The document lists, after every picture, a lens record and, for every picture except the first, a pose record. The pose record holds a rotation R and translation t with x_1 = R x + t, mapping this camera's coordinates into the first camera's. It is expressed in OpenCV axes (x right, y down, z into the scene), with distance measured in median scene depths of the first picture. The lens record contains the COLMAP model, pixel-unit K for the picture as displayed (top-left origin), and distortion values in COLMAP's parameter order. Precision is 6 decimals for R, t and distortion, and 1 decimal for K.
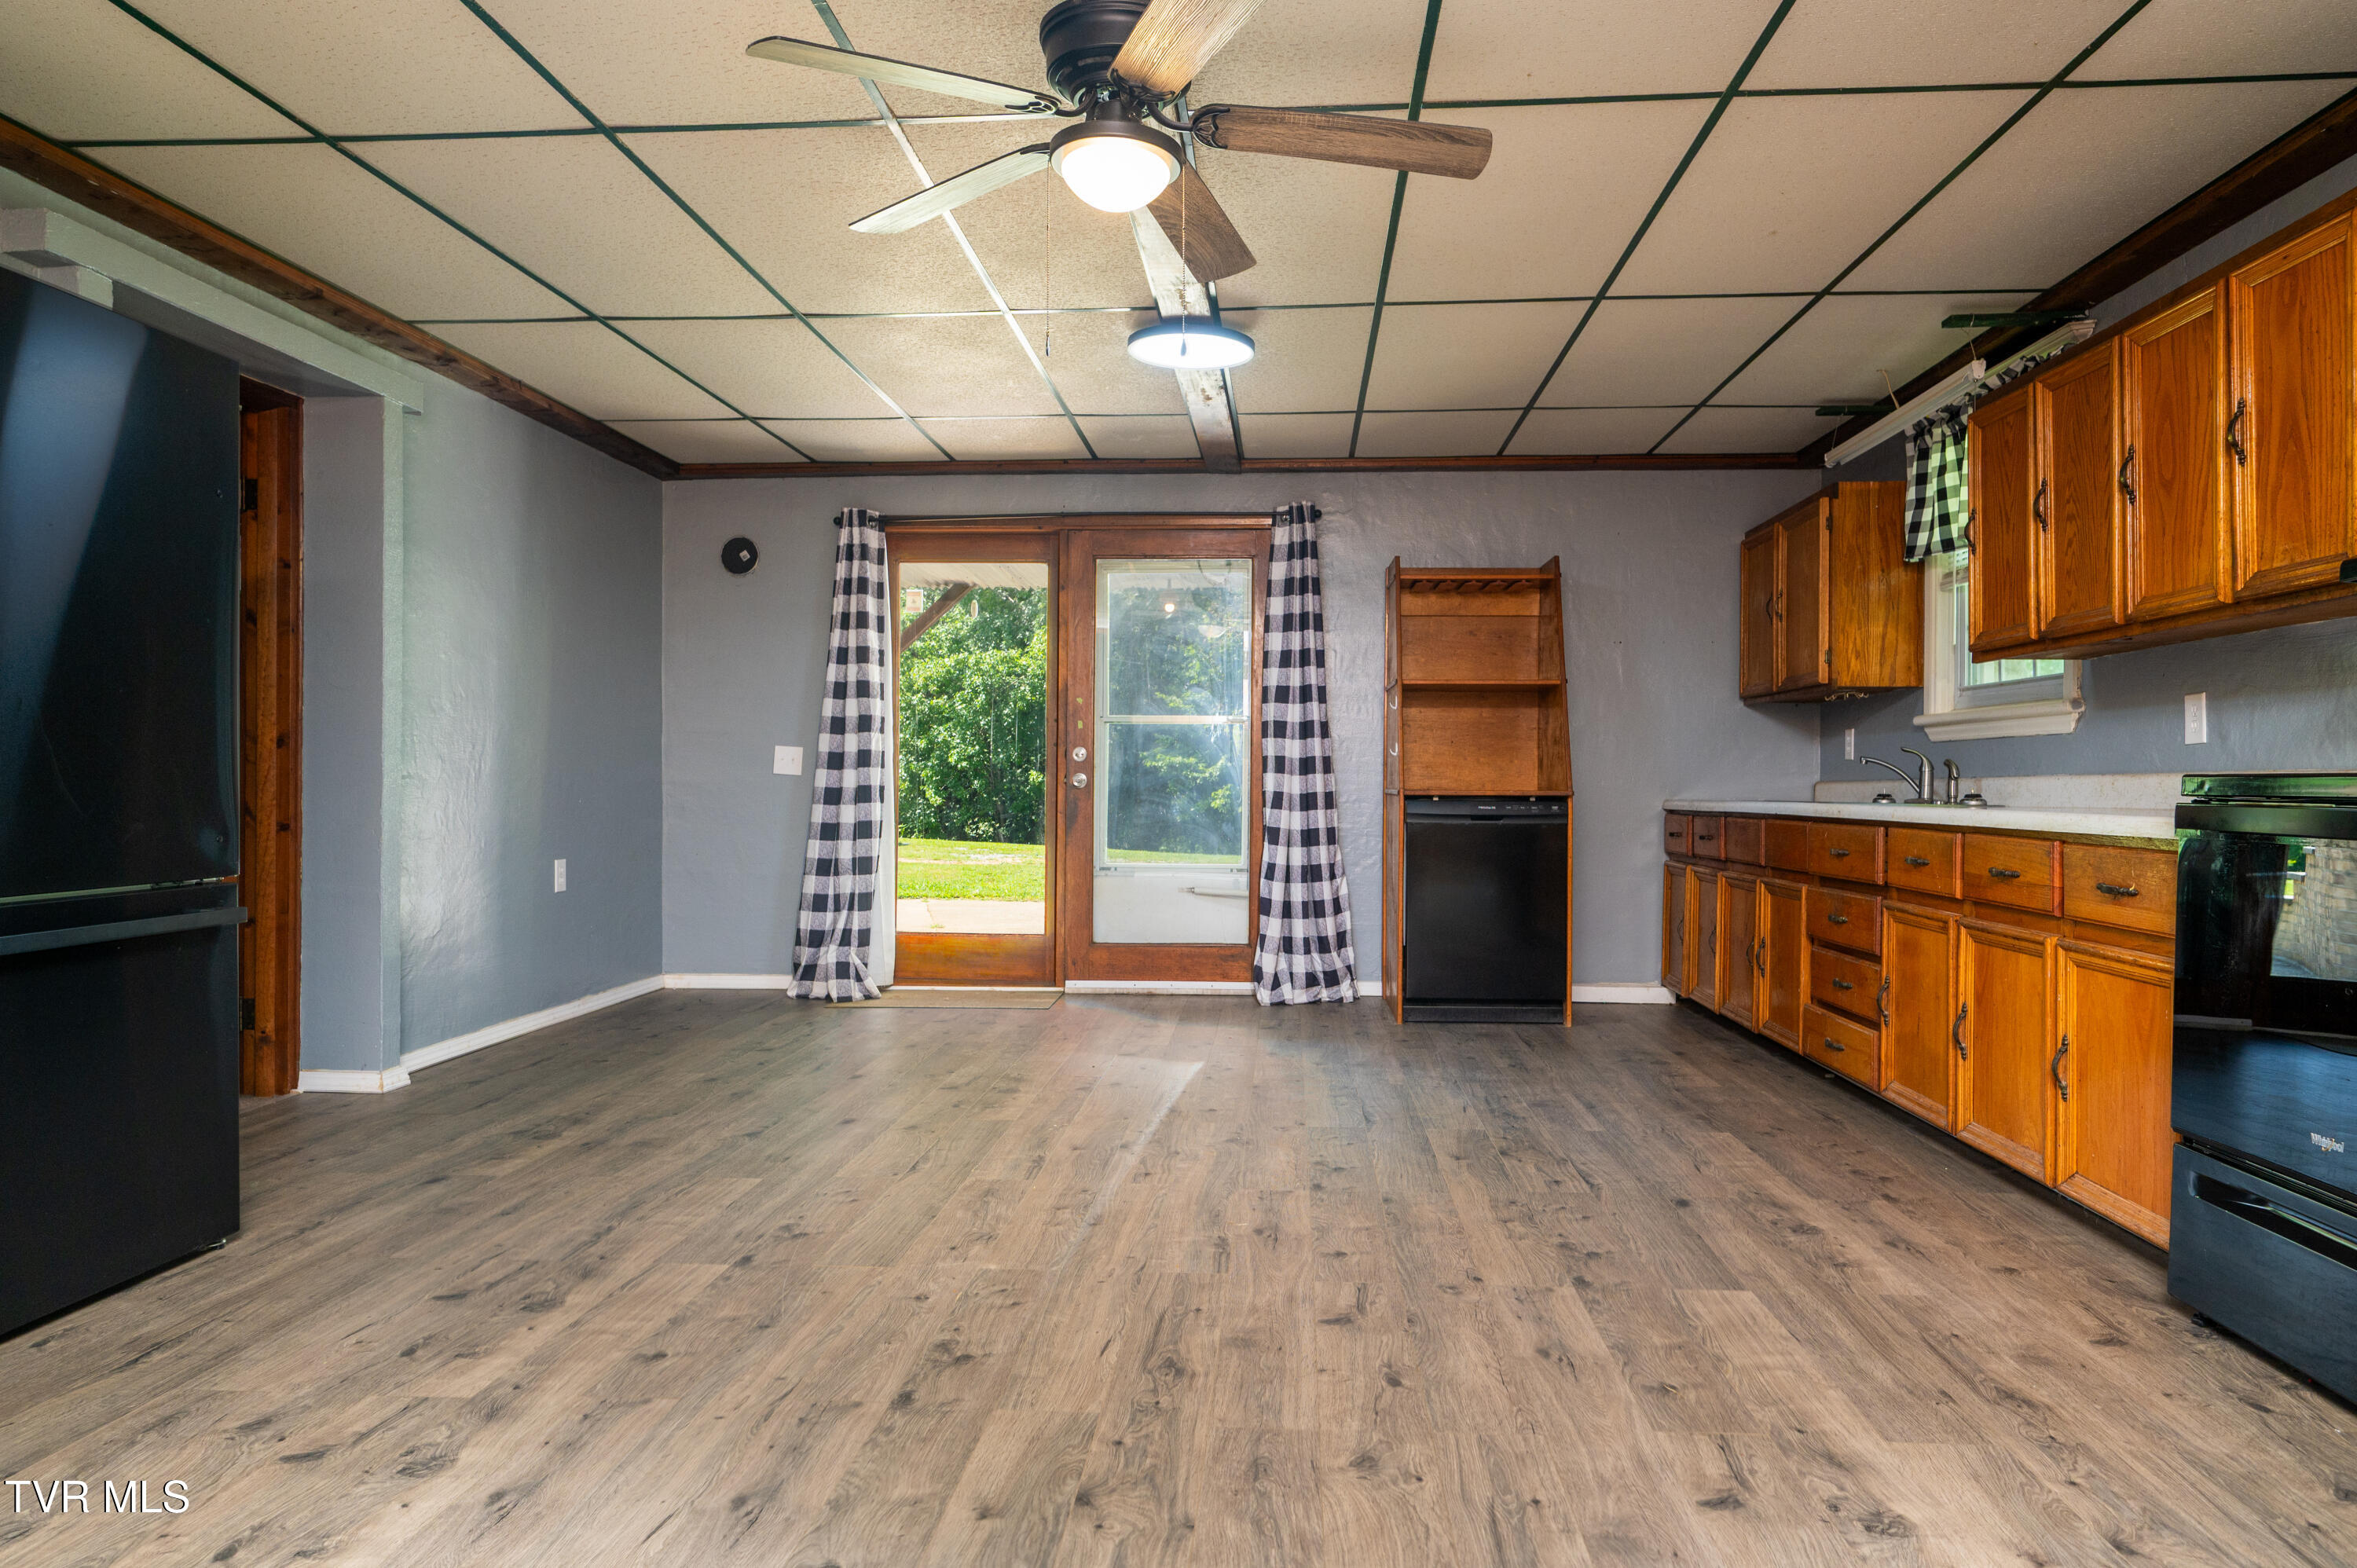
lens RADIAL K [[1436.9, 0, 1178.5], [0, 1436.9, 784.0], [0, 0, 1]] dist [-0.003821, -0.001220]
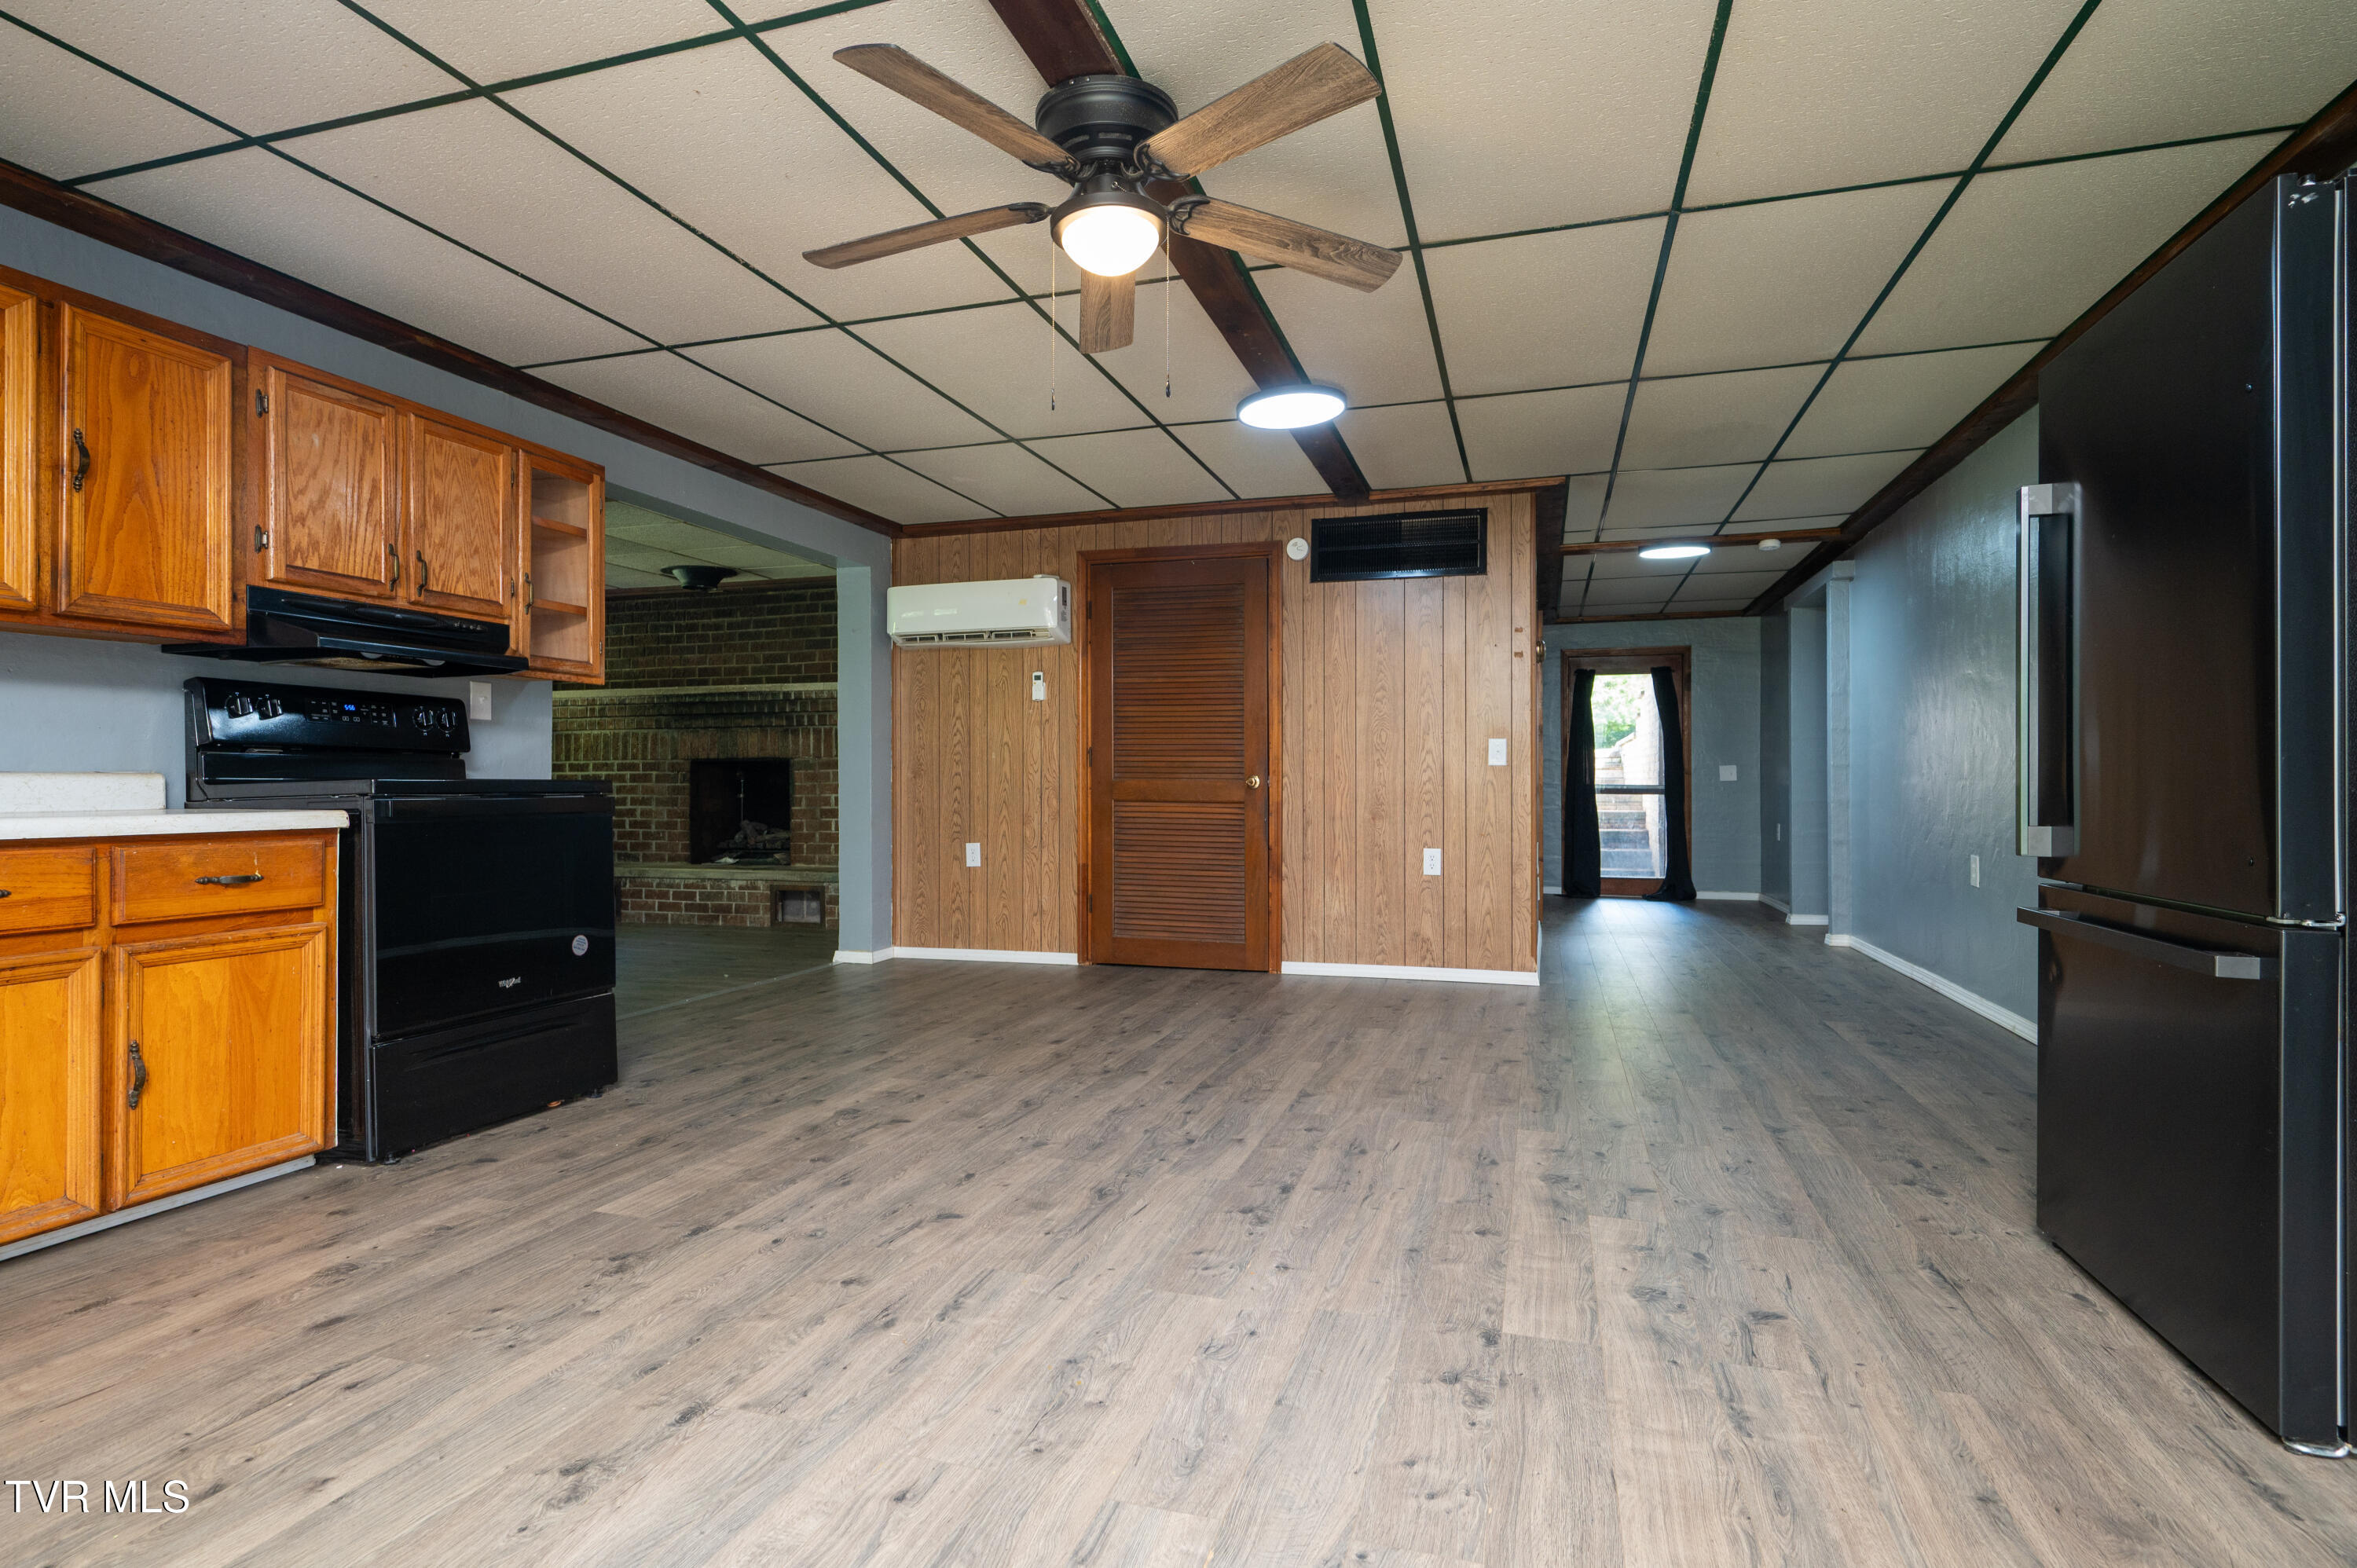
lens RADIAL K [[1181.5, 0, 1178.5], [0, 1181.5, 784.0], [0, 0, 1]] dist [0.012817, 0.000738]
pose [[-0.974780, 0.000029, 0.223168, -0.300893], [0.000131, 1.000000, 0.000443, -0.002072], [-0.223168, 0.000461, -0.974780, 1.880928]]
